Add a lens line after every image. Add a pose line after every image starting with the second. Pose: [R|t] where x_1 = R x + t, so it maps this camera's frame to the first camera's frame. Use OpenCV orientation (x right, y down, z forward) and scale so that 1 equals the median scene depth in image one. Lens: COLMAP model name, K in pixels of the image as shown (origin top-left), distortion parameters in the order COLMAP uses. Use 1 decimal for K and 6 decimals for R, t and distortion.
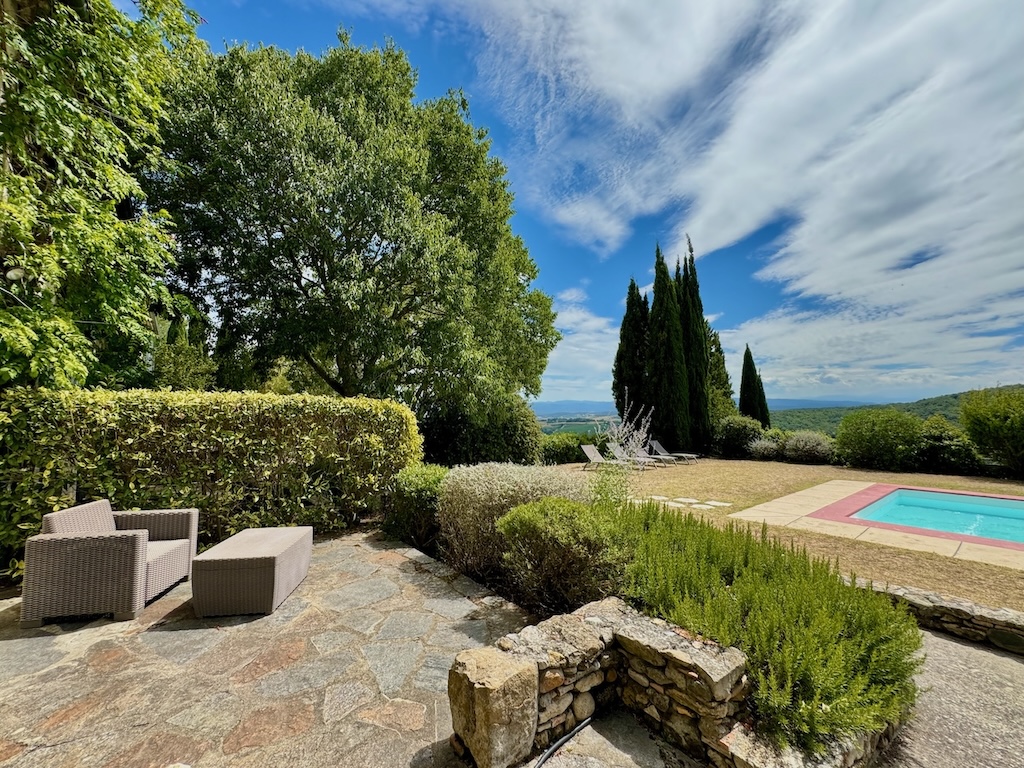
lens RADIAL K [[409.0, 0, 509.2], [0, 409.0, 387.4], [0, 0, 1]] dist [-0.000609, -0.000091]
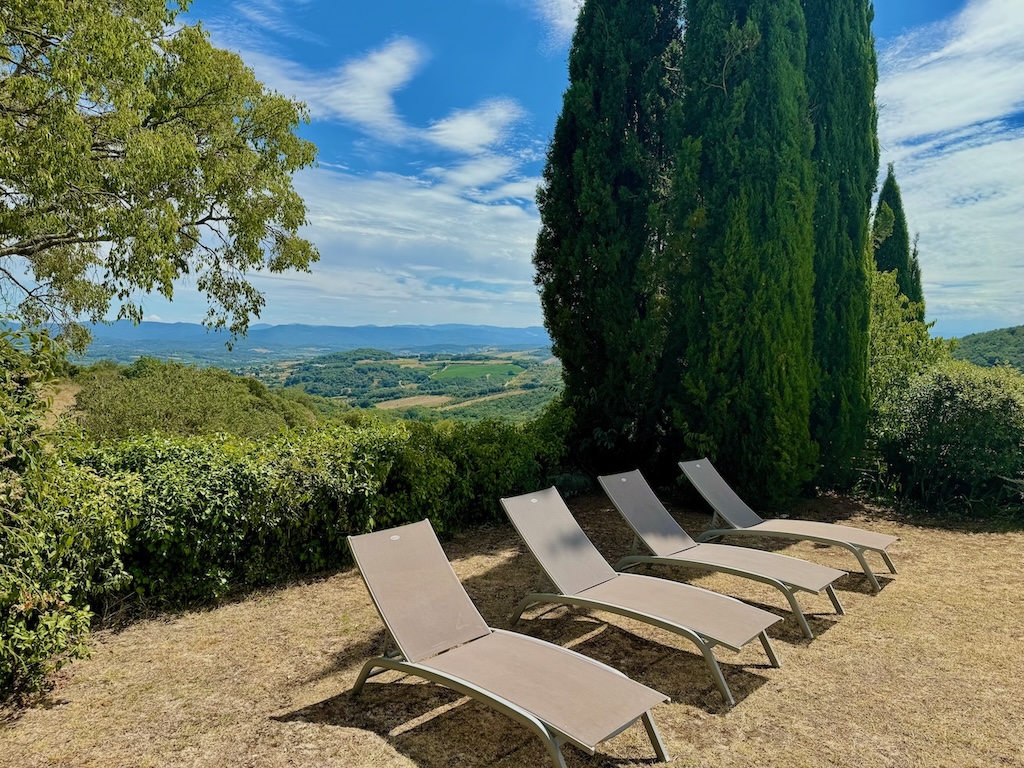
lens RADIAL K [[719.0, 0, 511.3], [0, 719.0, 391.4], [0, 0, 1]] dist [0.037187, -0.000799]
pose [[0.974691, 0.006613, 0.223458, 0.140101], [-0.035065, 0.991713, 0.123599, 0.037709], [-0.220789, -0.128306, 0.966845, 0.573311]]
